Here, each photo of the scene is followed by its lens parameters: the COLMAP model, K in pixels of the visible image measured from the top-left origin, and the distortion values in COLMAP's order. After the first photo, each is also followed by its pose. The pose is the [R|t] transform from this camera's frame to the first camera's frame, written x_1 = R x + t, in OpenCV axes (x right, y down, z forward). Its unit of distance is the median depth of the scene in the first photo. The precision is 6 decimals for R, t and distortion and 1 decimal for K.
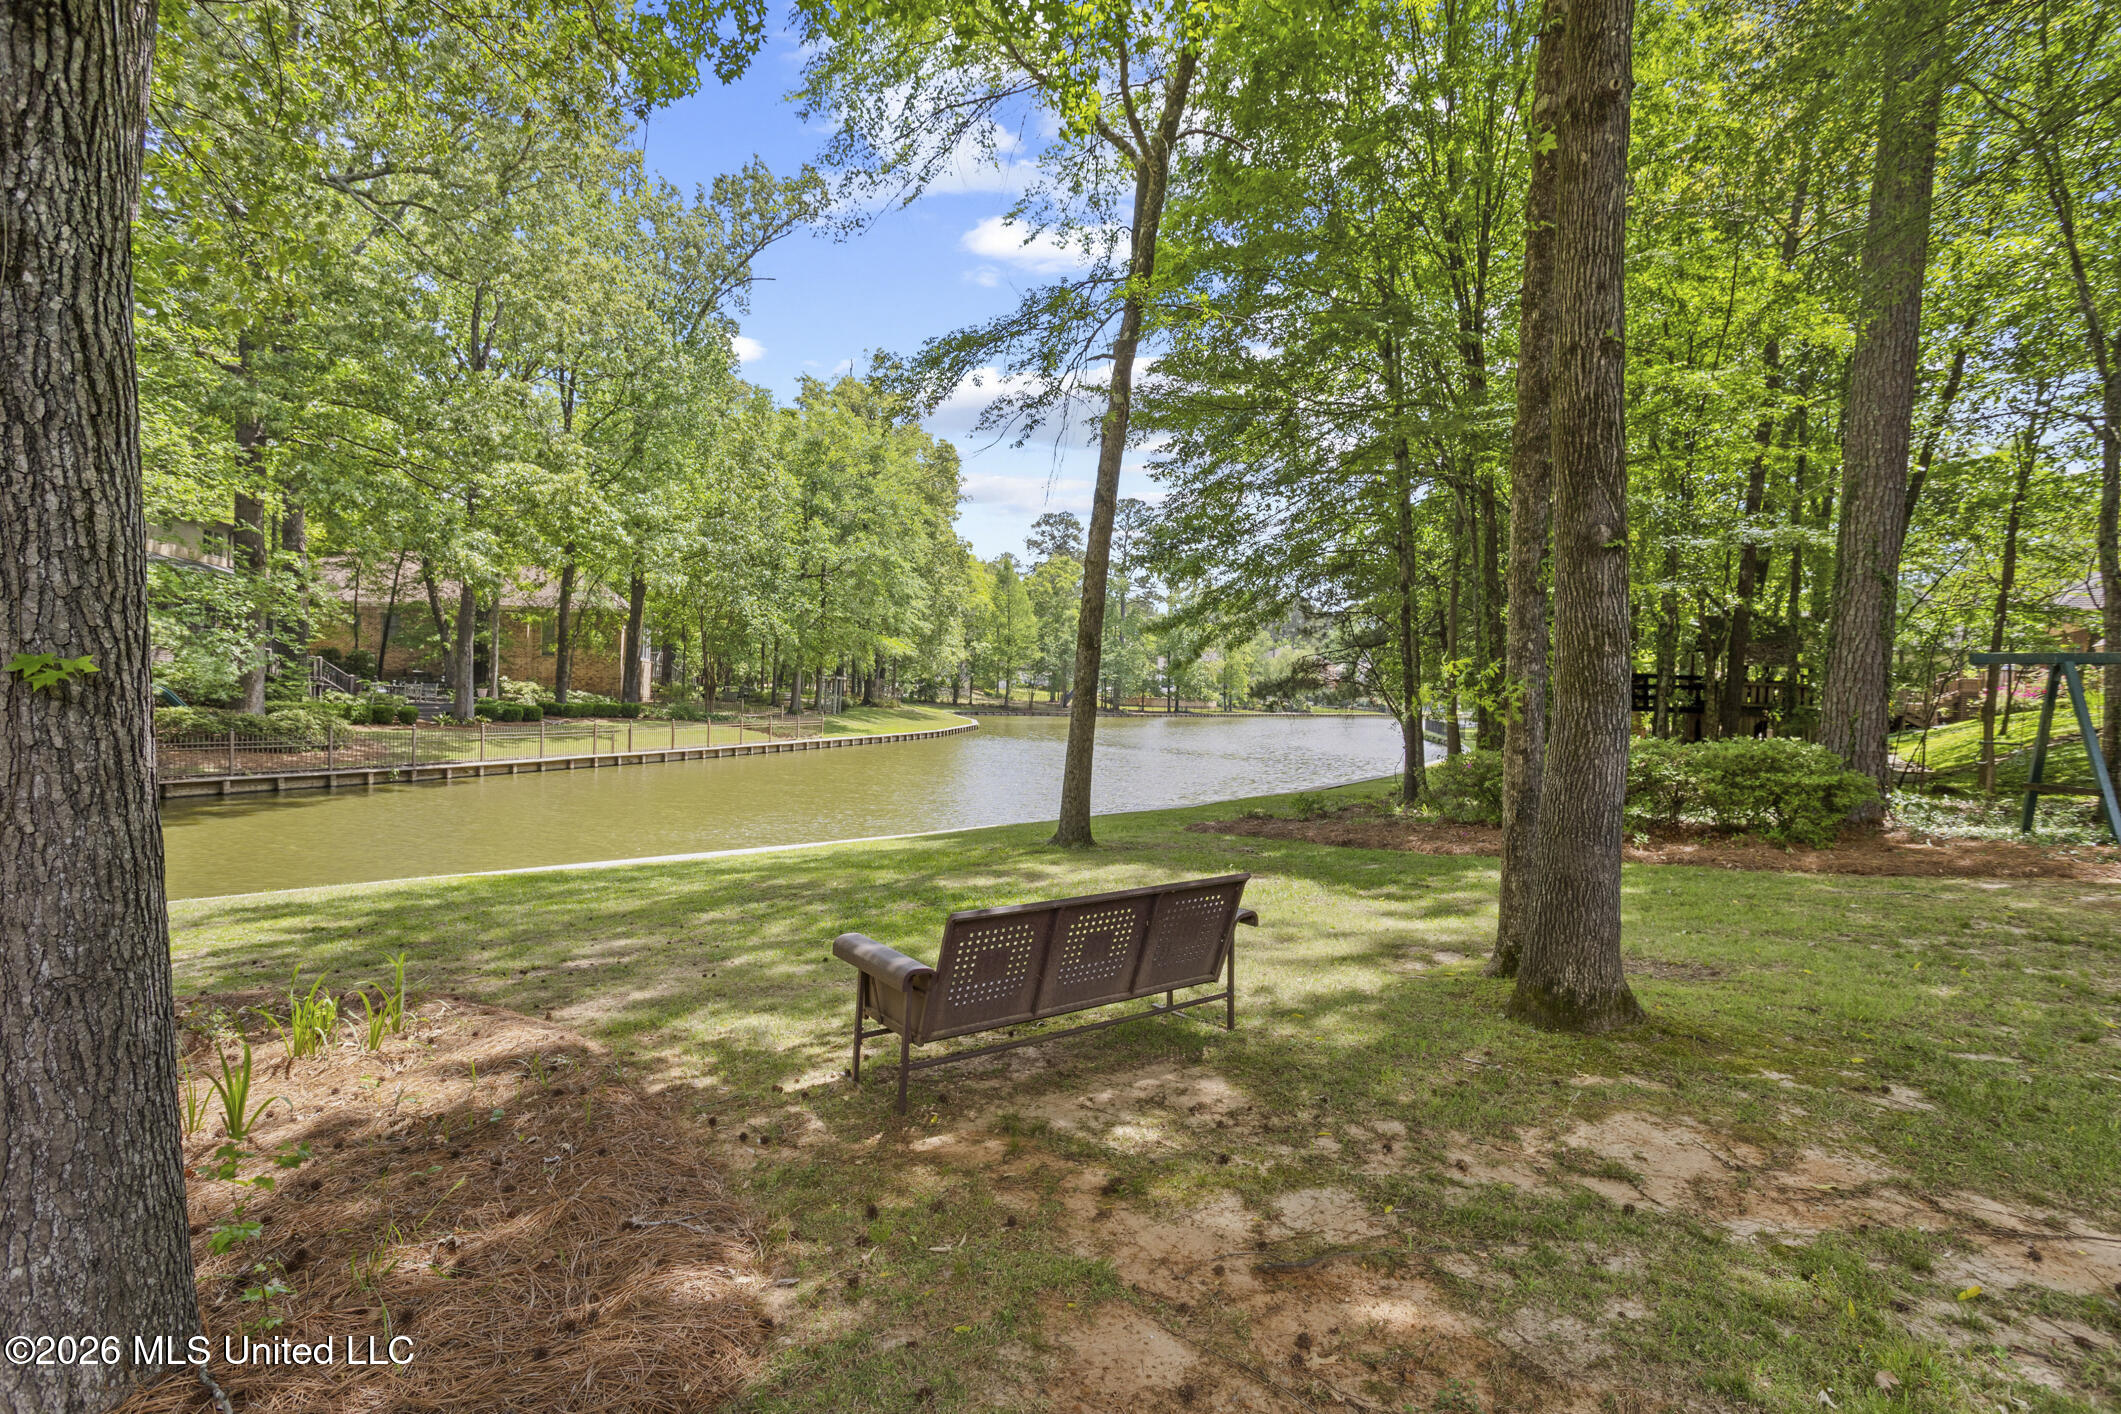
lens RADIAL K [[1029.5, 0, 1059.2], [0, 1029.5, 730.4], [0, 0, 1]] dist [-0.074886, 0.042414]
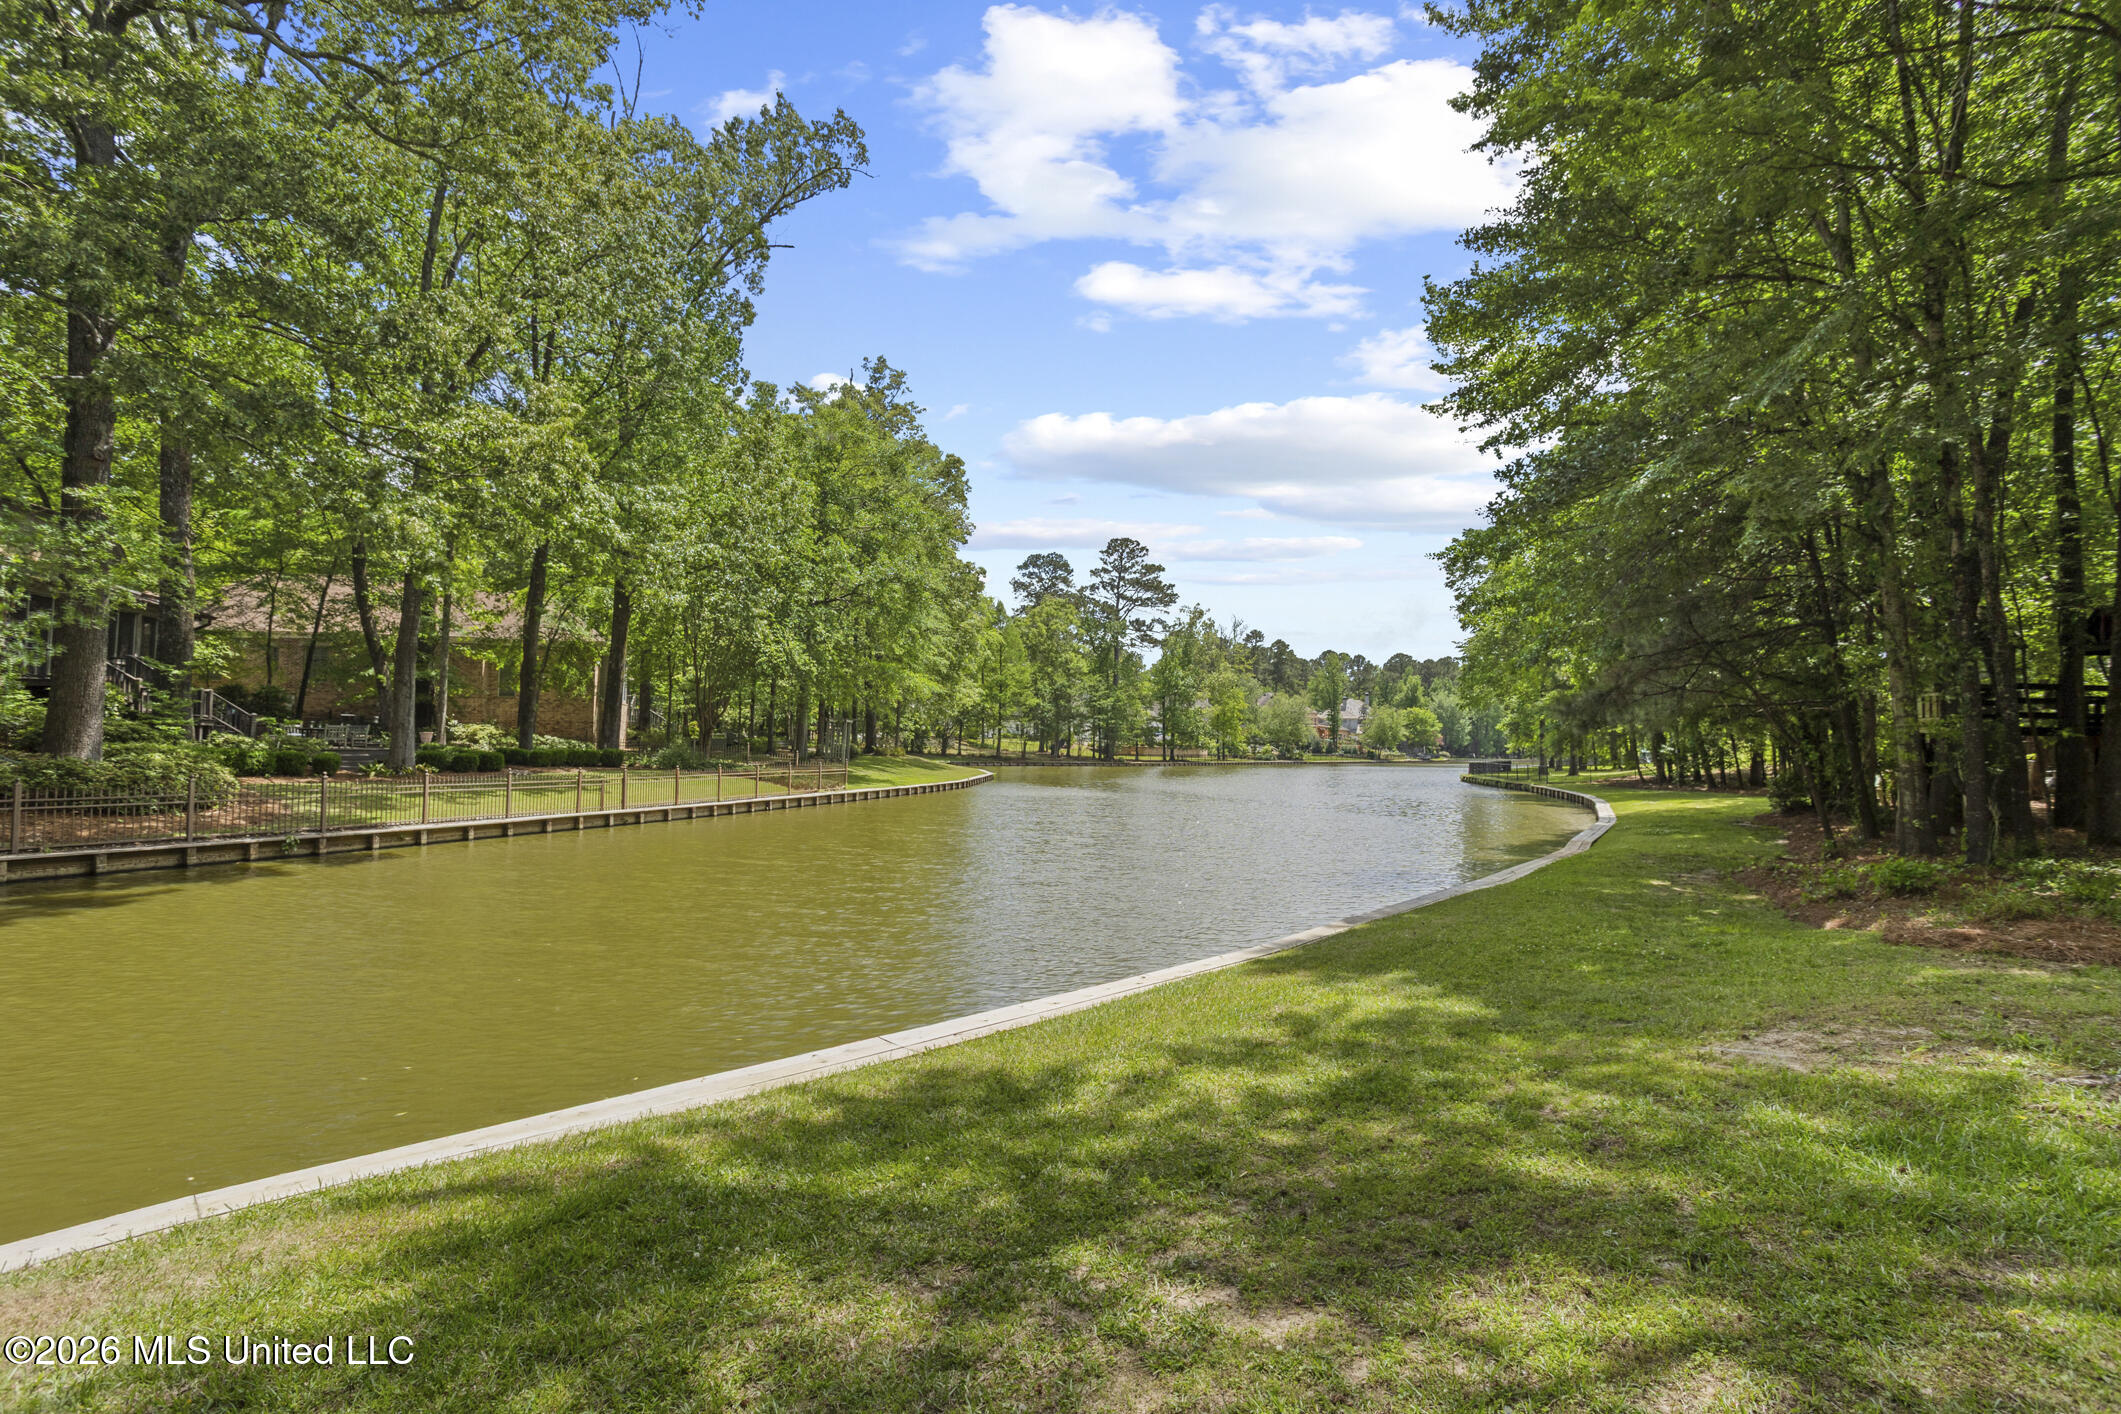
lens RADIAL K [[1085.3, 0, 1060.5], [0, 1085.3, 707.0], [0, 0, 1]] dist [0.001317, 0.000246]
pose [[0.999908, -0.007790, 0.011076, -0.070422], [0.008533, 0.997601, -0.068703, 0.002599], [-0.010515, 0.068791, 0.997576, 0.120495]]
